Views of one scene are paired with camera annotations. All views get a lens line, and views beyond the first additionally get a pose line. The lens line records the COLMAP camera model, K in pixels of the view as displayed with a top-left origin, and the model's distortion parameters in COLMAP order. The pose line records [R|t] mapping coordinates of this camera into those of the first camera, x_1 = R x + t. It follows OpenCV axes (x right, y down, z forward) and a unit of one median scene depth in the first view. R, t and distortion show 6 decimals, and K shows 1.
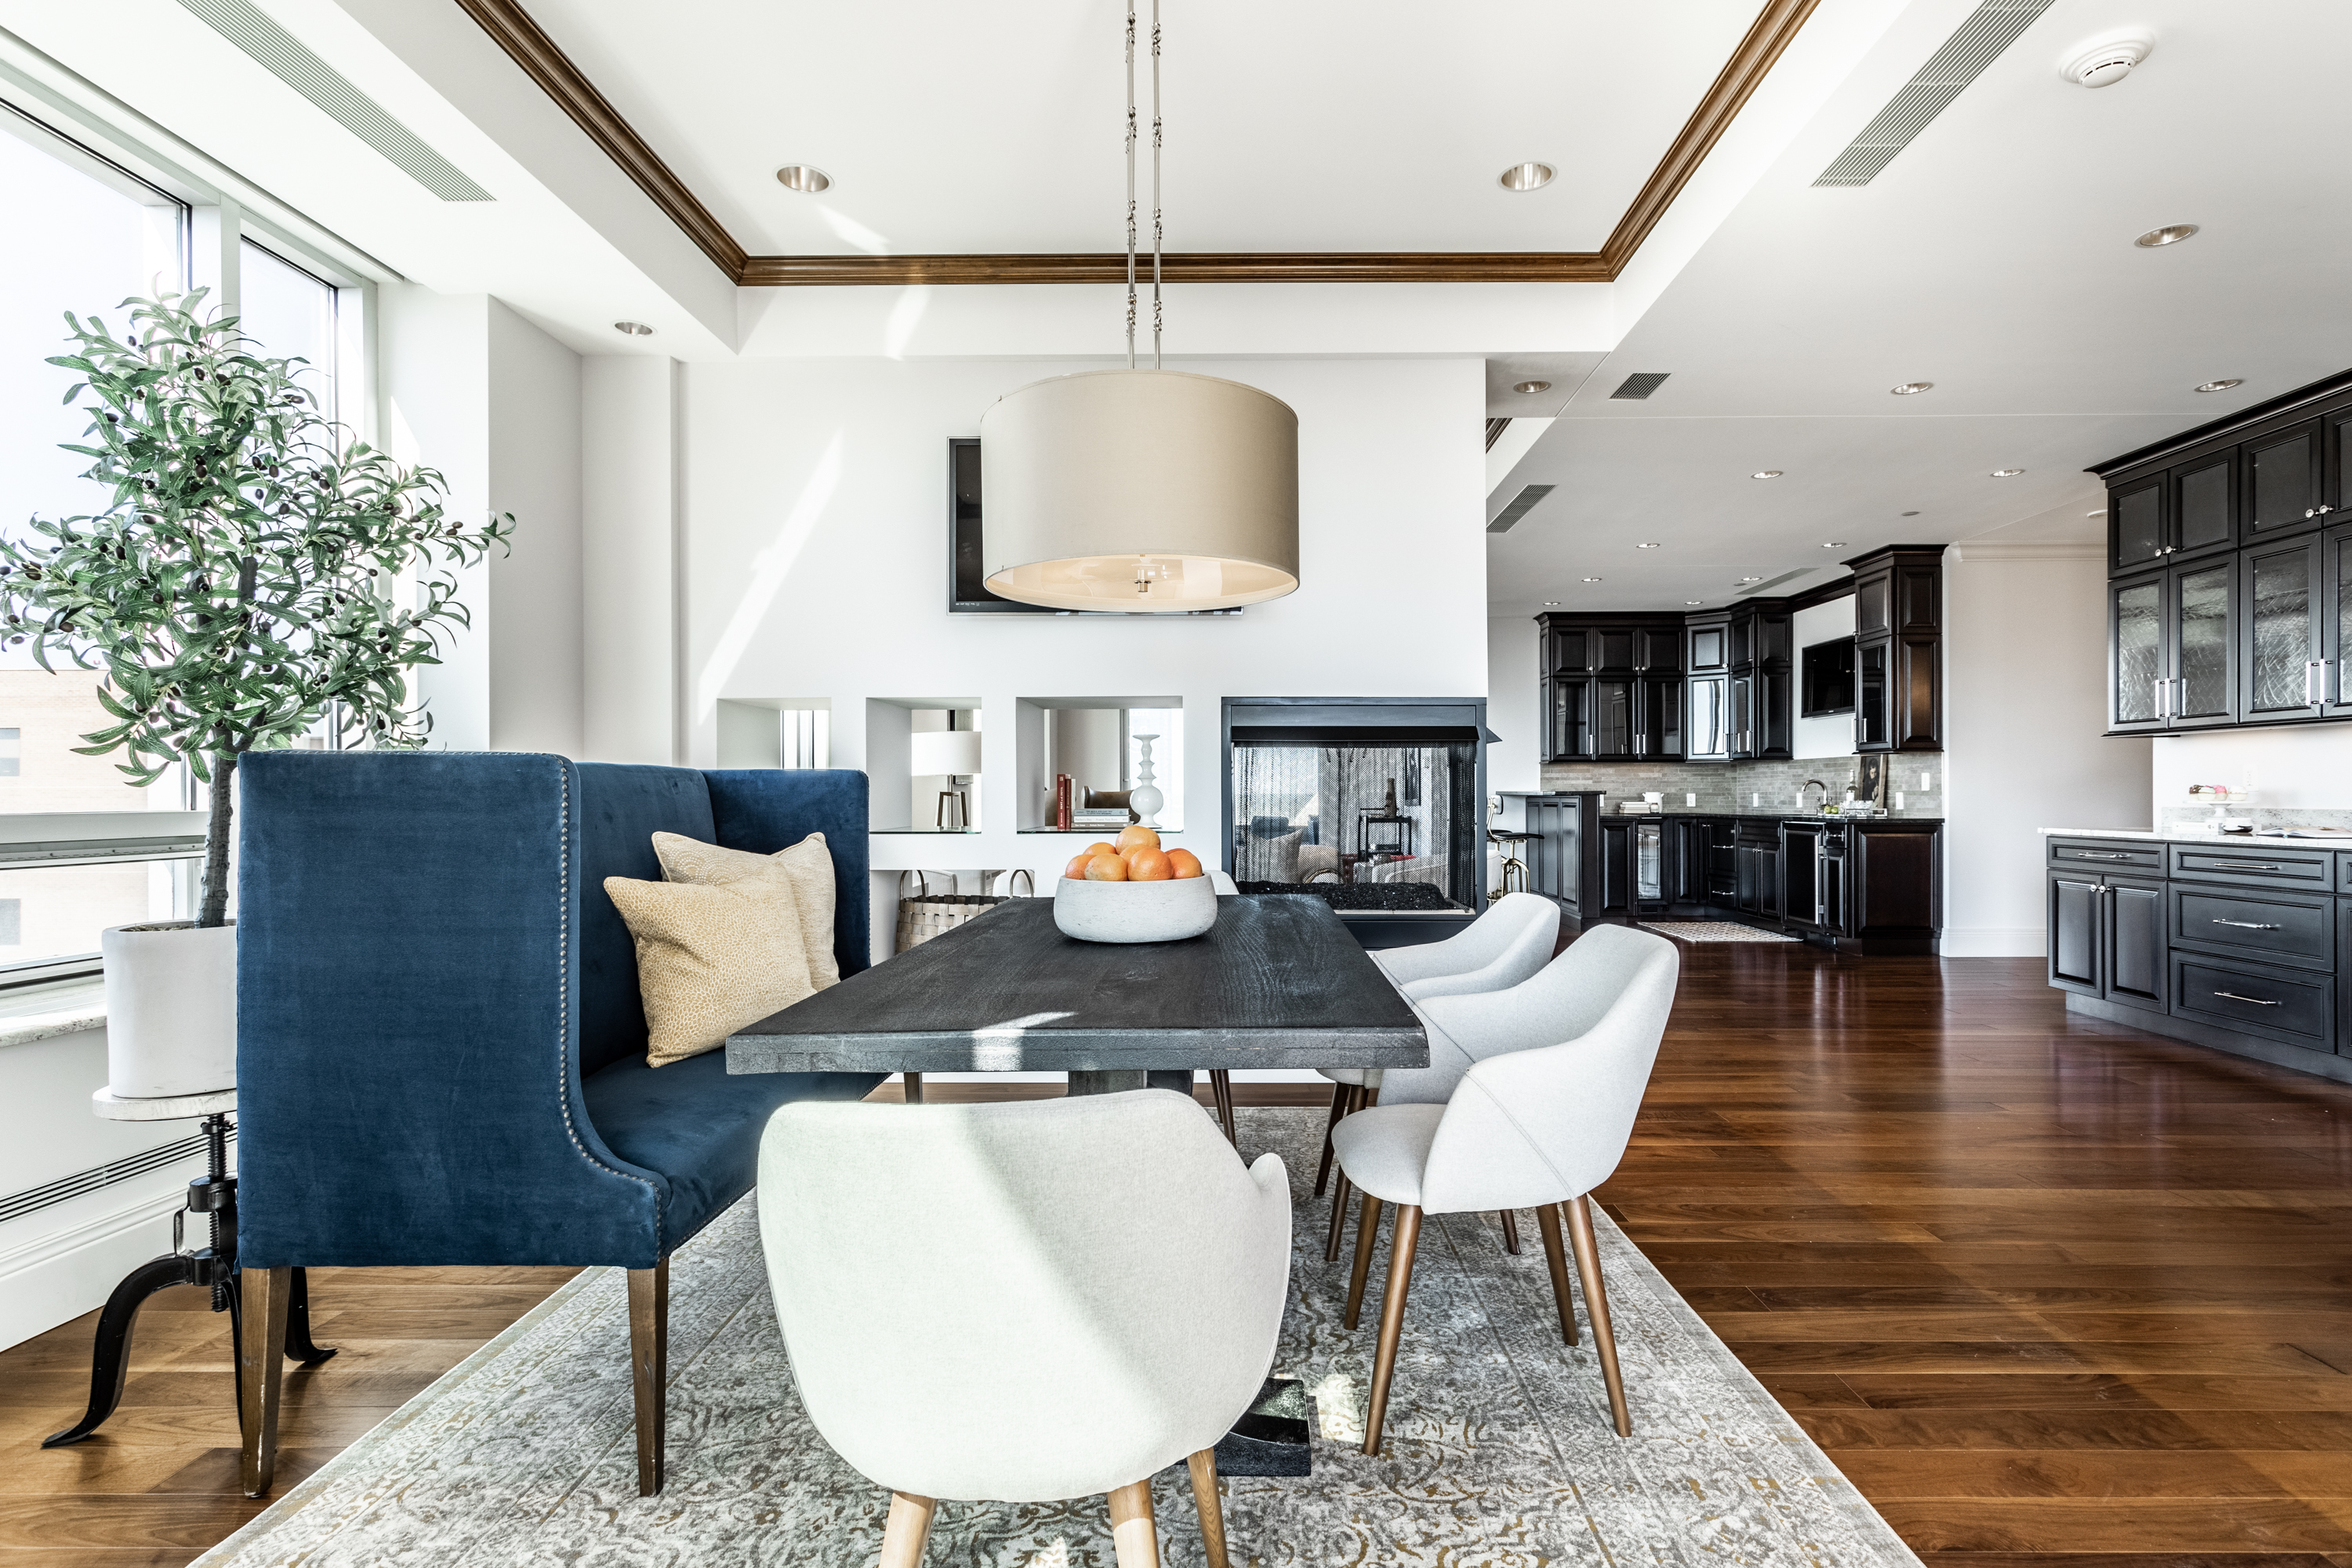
lens RADIAL K [[1176.6, 0, 1223.3], [0, 1176.6, 787.2], [0, 0, 1]] dist [-0.001376, 0.000880]
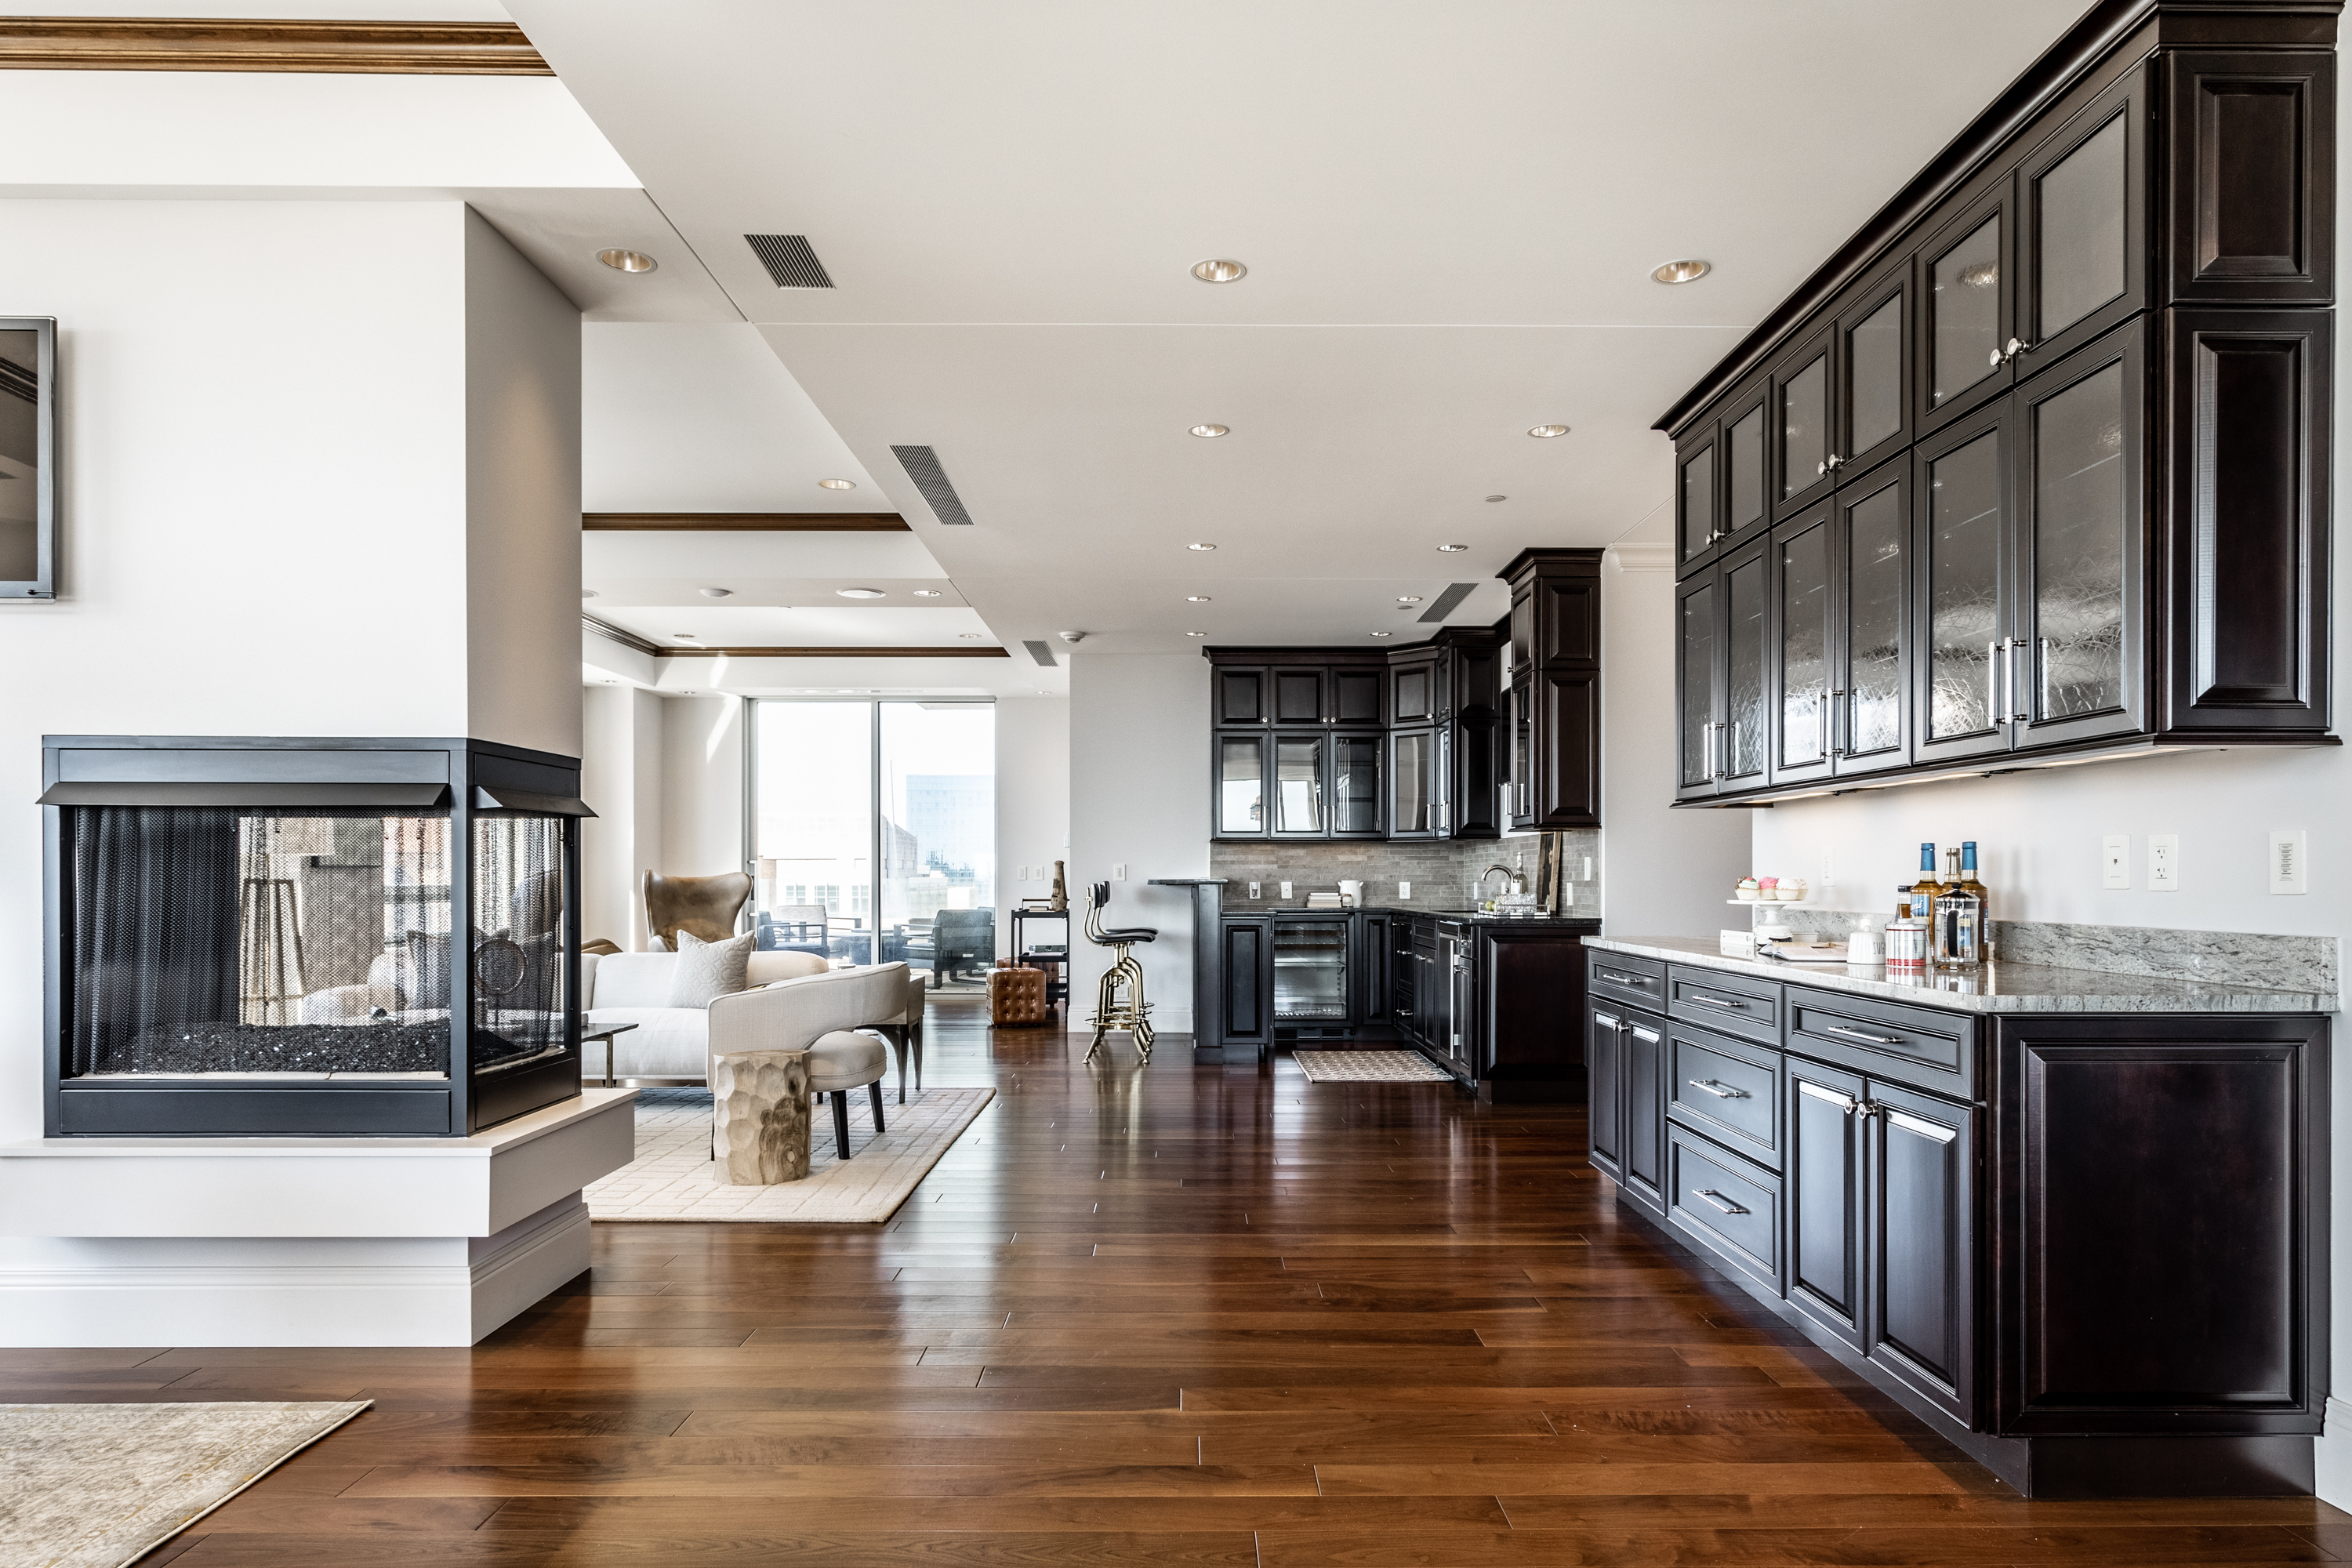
lens RADIAL K [[1361.2, 0, 1204.8], [0, 1361.2, 863.6], [0, 0, 1]] dist [0.002562, 0.001094]
pose [[0.999752, 0.001930, 0.022184, 0.344798], [-0.001823, 0.999987, -0.004815, -0.003400], [-0.022193, 0.004773, 0.999742, 0.149787]]
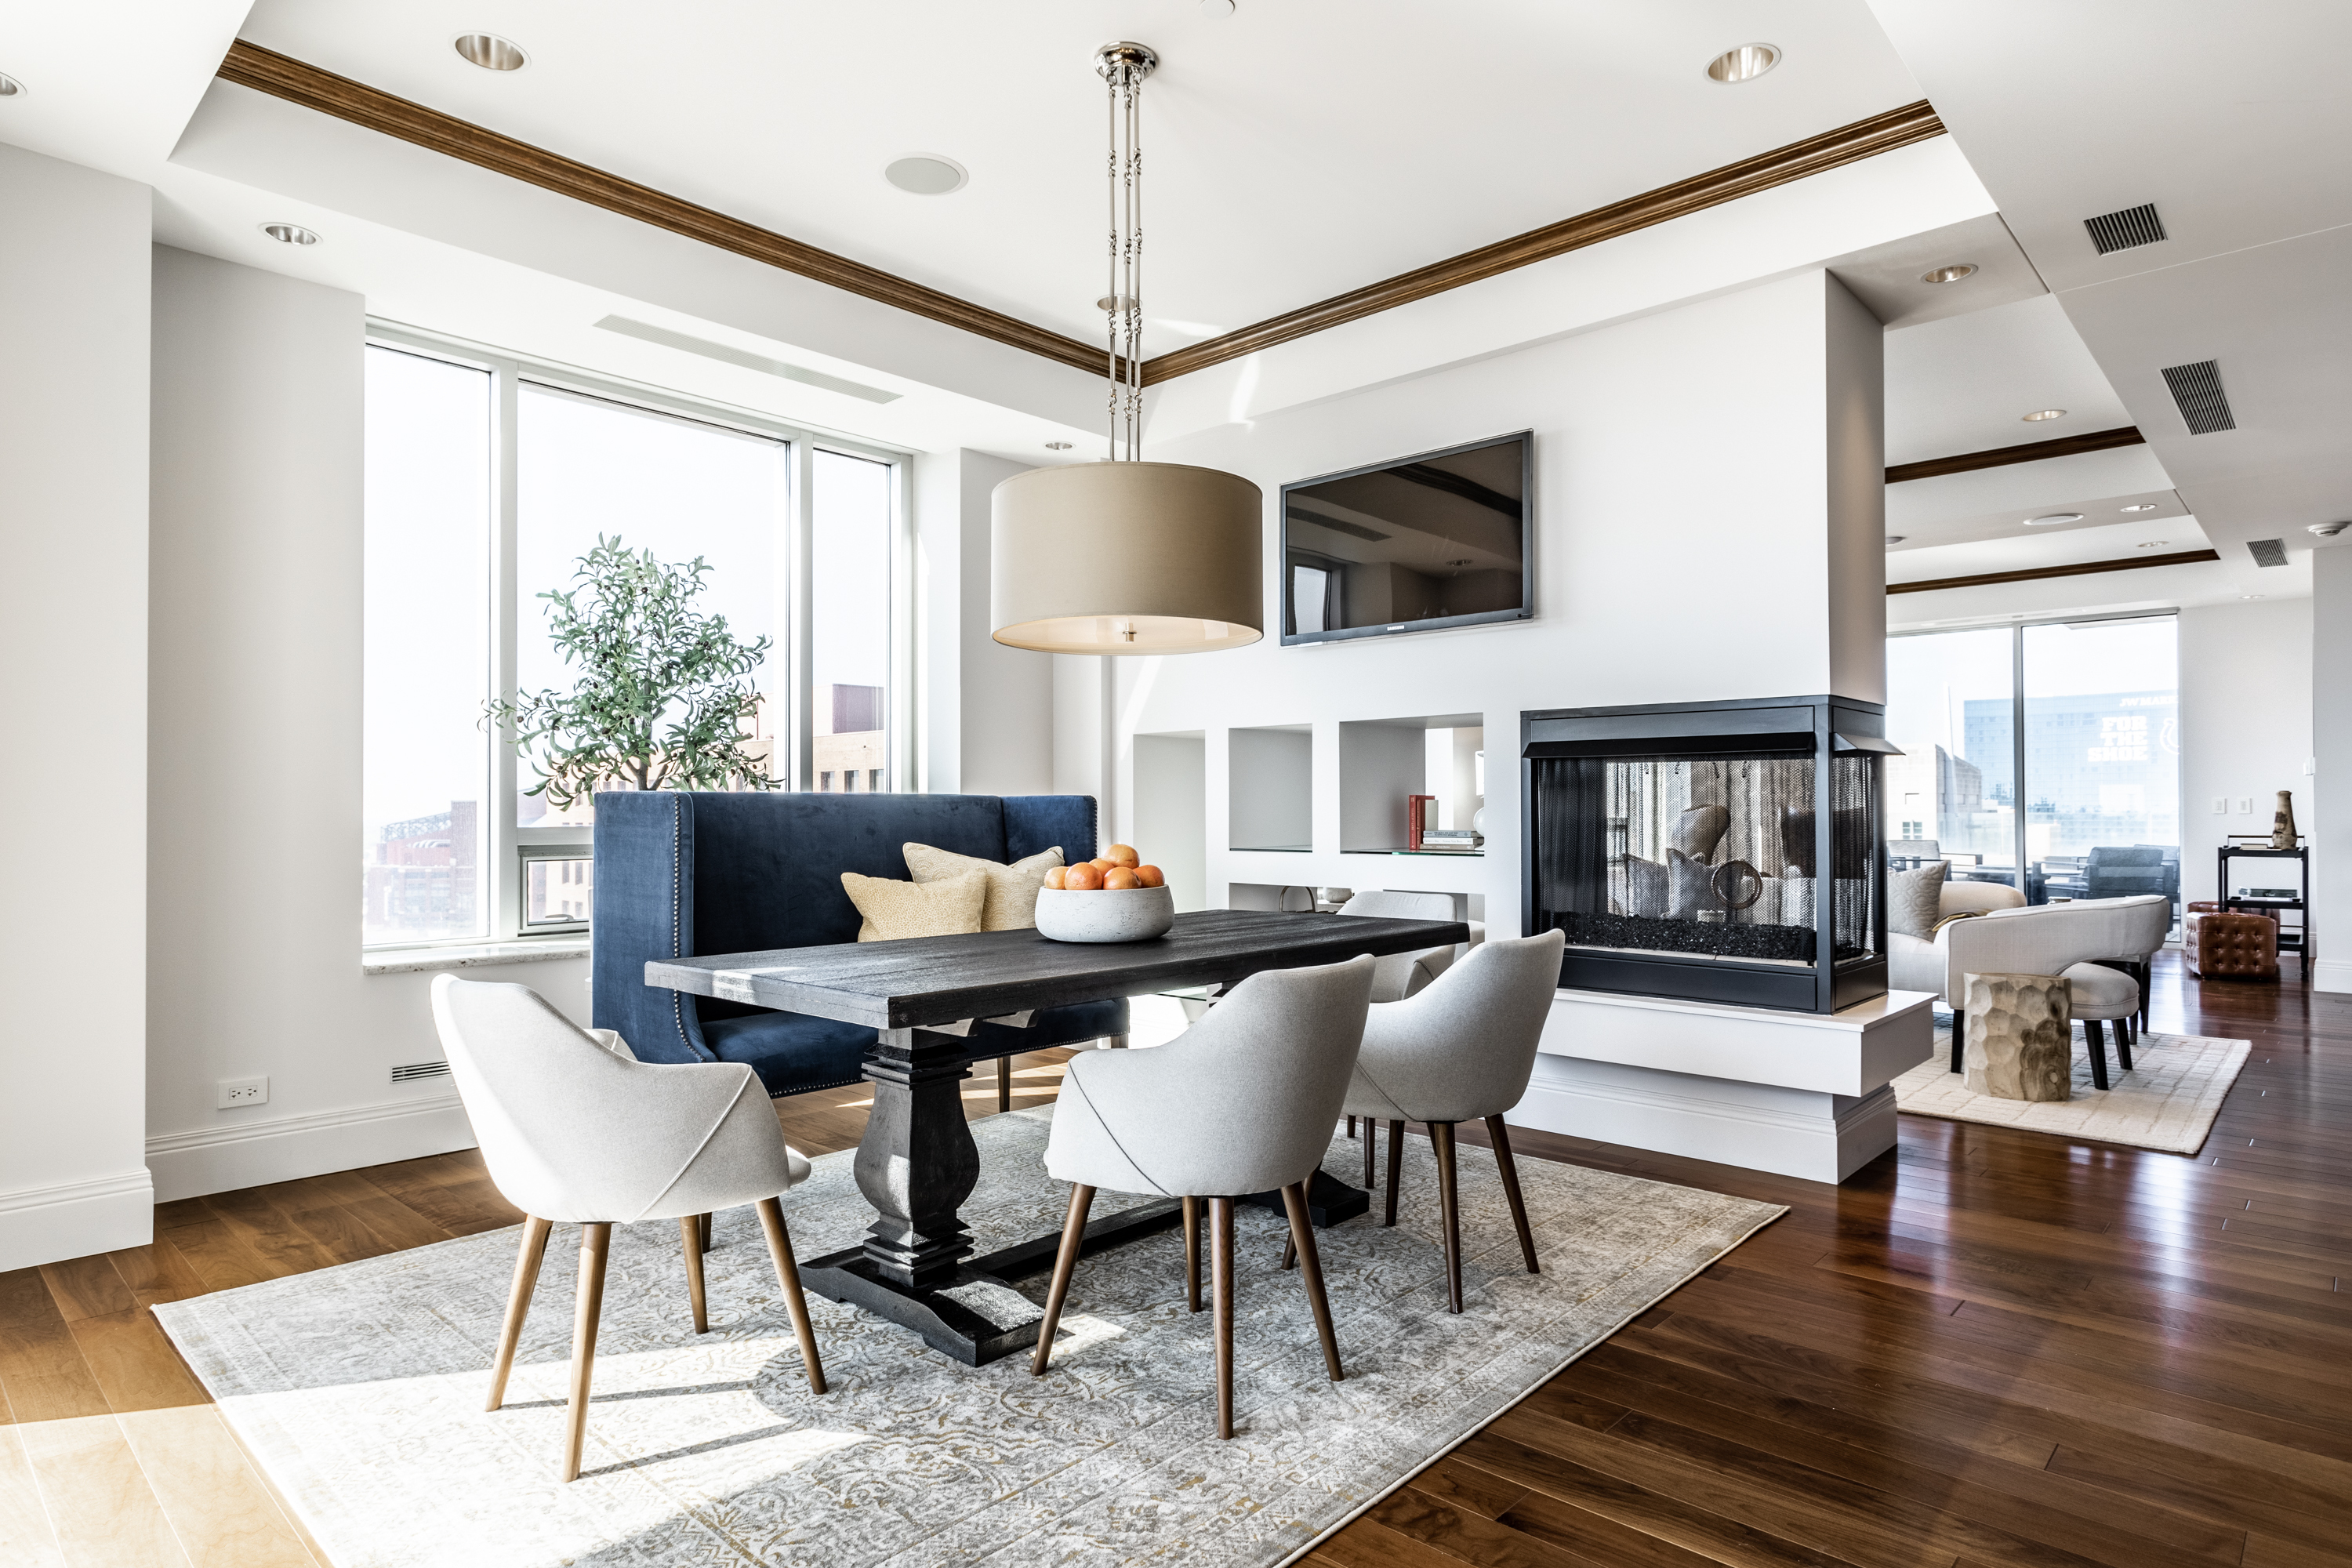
lens RADIAL K [[1293.7, 0, 1136.3], [0, 1293.7, 788.2], [0, 0, 1]] dist [-0.002901, -0.000877]
pose [[0.723548, -0.013101, -0.690150, 0.275829], [0.003460, 0.999876, -0.015353, -0.000907], [0.690265, 0.008720, 0.723504, 0.030450]]
